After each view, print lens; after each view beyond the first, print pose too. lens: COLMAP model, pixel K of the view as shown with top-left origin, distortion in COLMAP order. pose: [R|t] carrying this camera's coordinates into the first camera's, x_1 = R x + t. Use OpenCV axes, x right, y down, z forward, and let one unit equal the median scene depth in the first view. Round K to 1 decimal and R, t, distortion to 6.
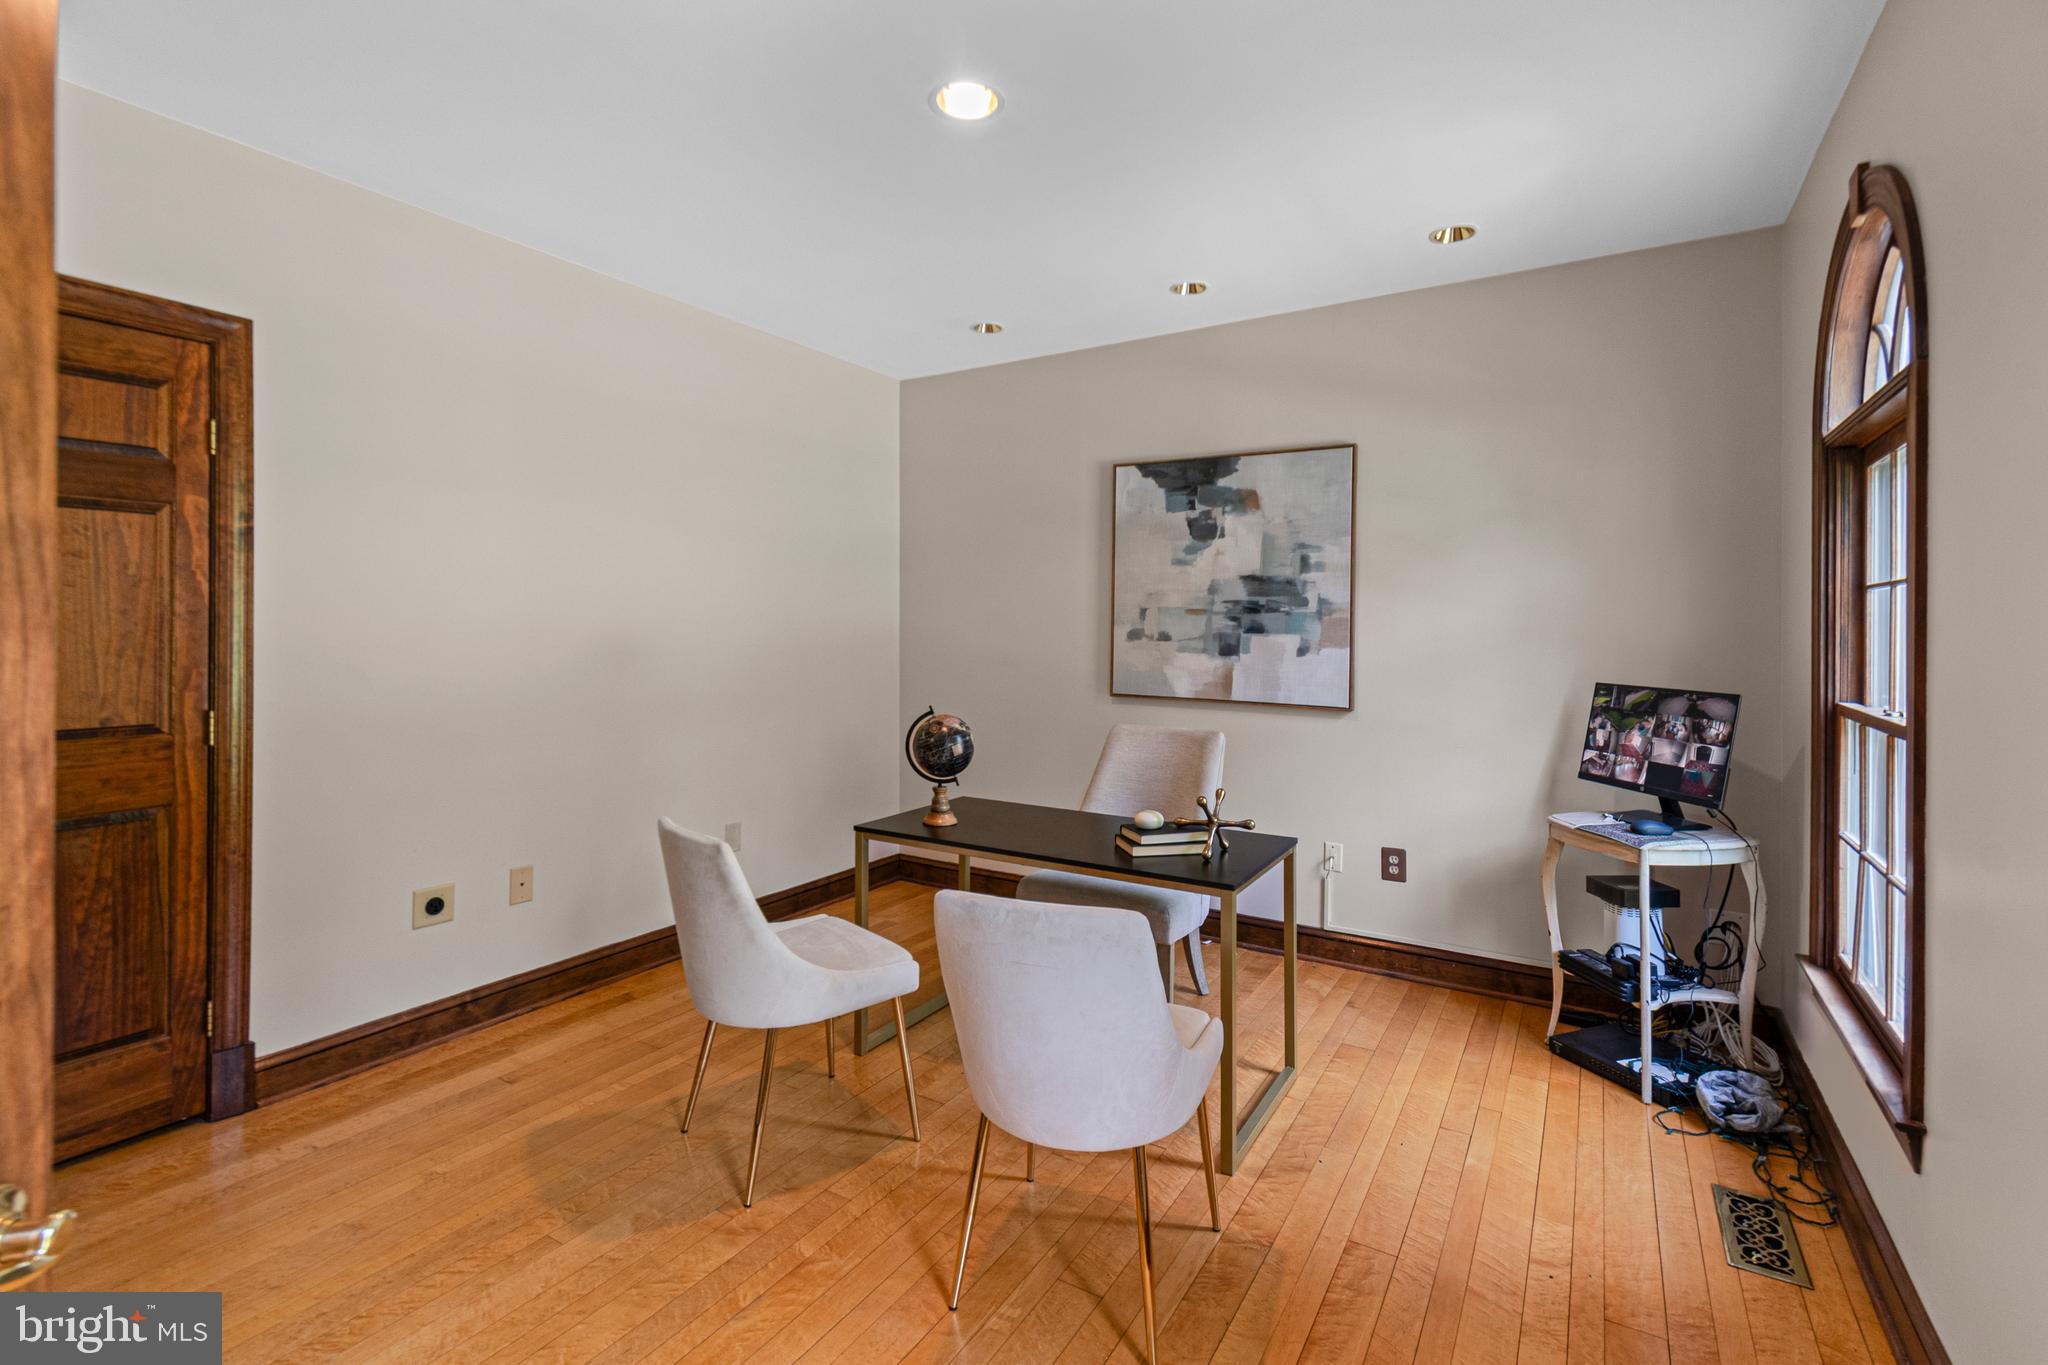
lens RADIAL K [[927.7, 0, 1007.8], [0, 927.7, 613.8], [0, 0, 1]] dist [0.001591, -0.003655]
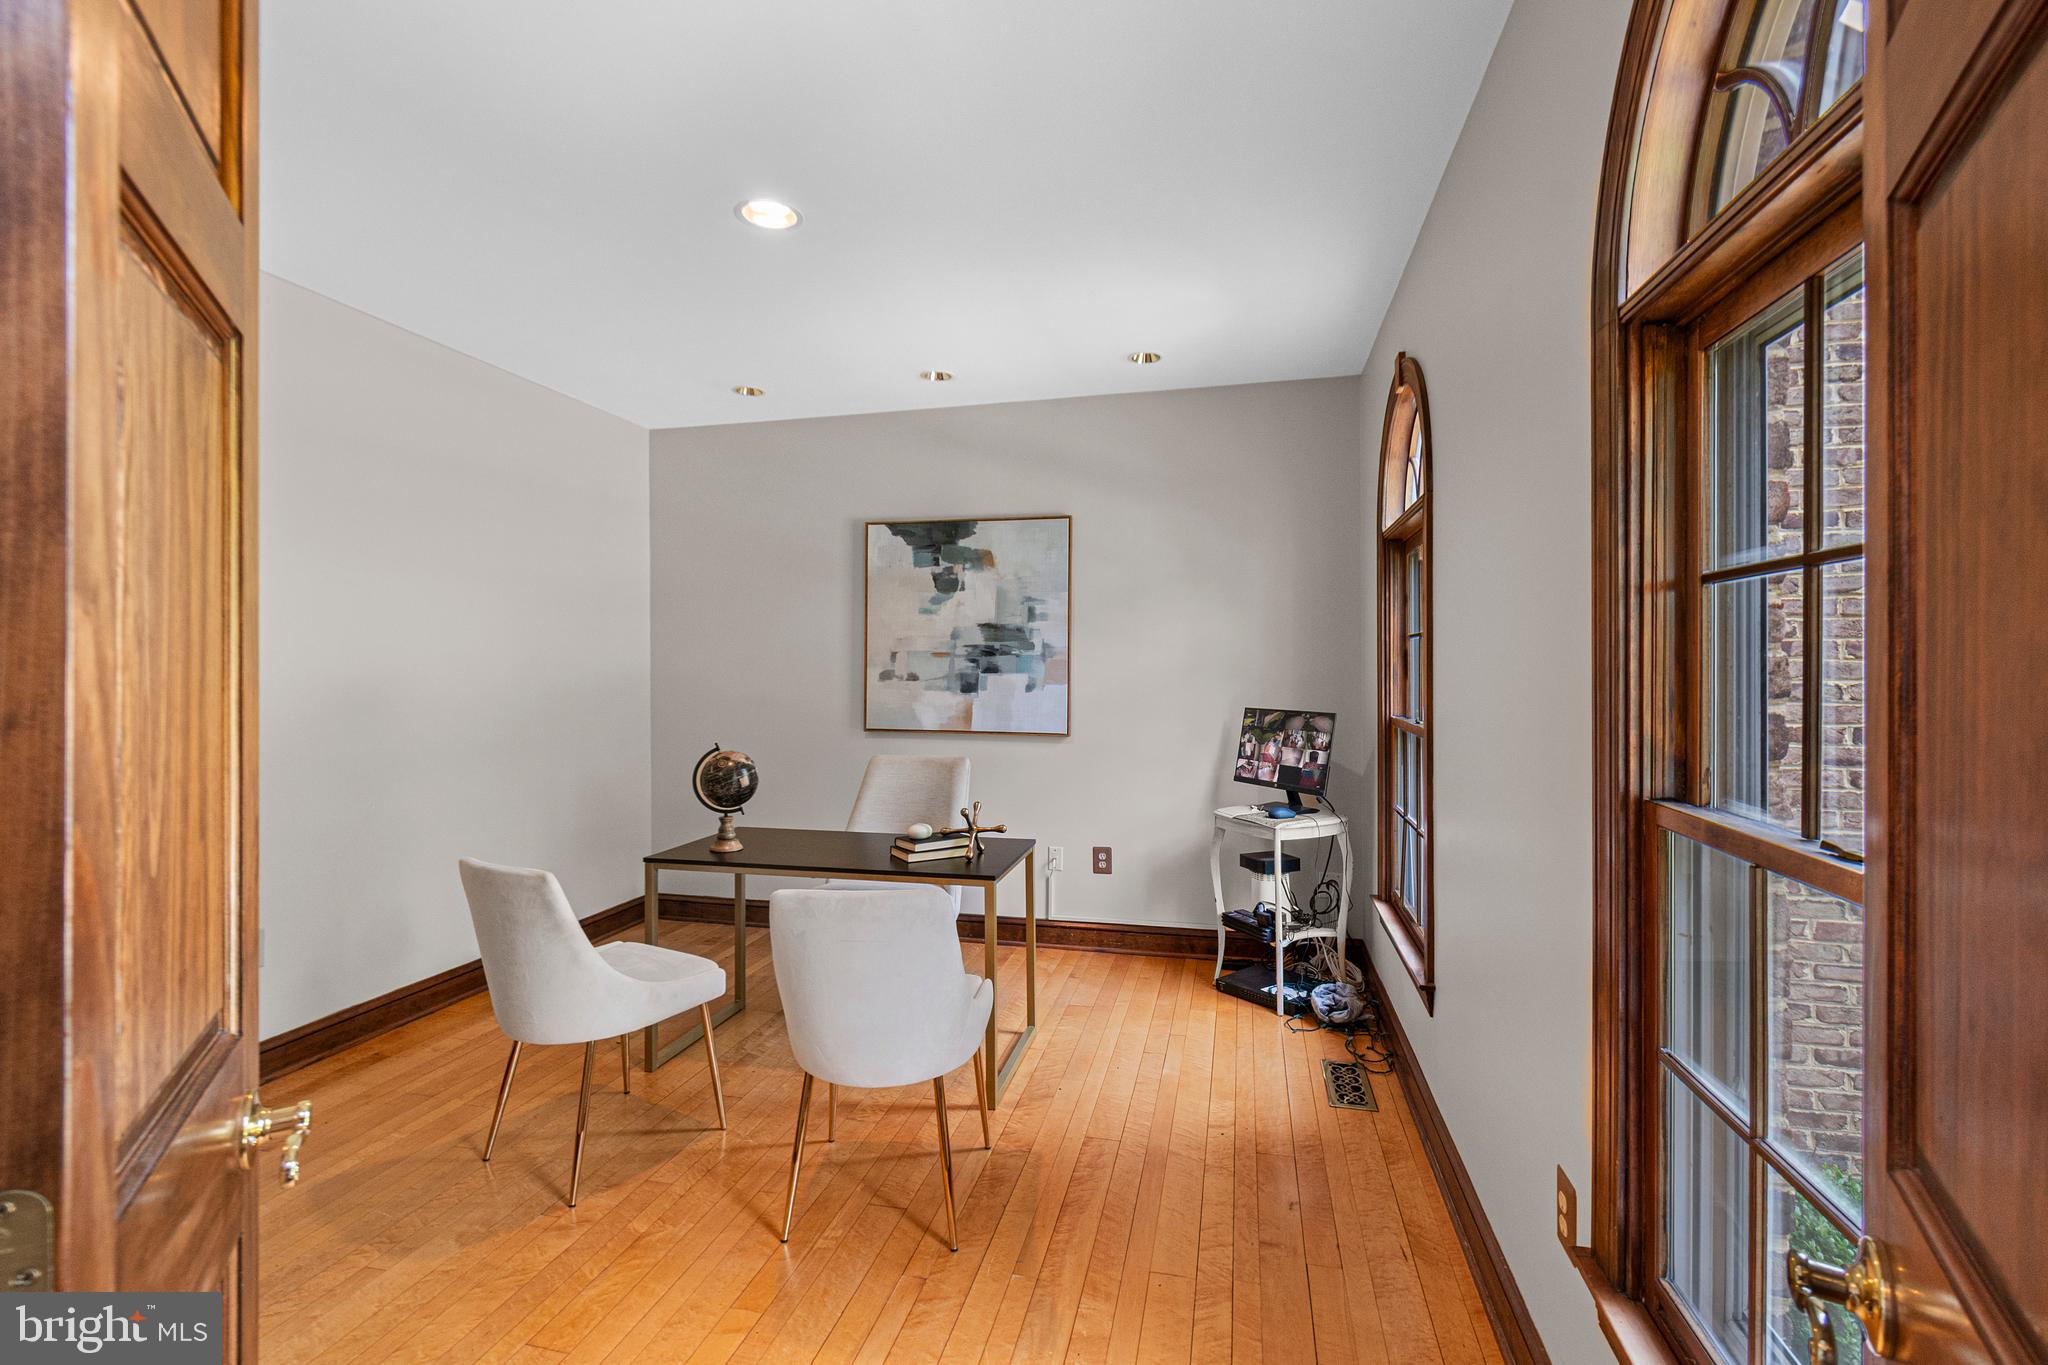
lens RADIAL K [[914.3, 0, 1016.3], [0, 914.3, 649.7], [0, 0, 1]] dist [-0.000149, -0.000707]
pose [[0.947831, -0.003415, 0.318756, -0.099167], [0.005038, 0.999978, -0.004269, -0.004551], [-0.318734, 0.005652, 0.947827, -0.144148]]
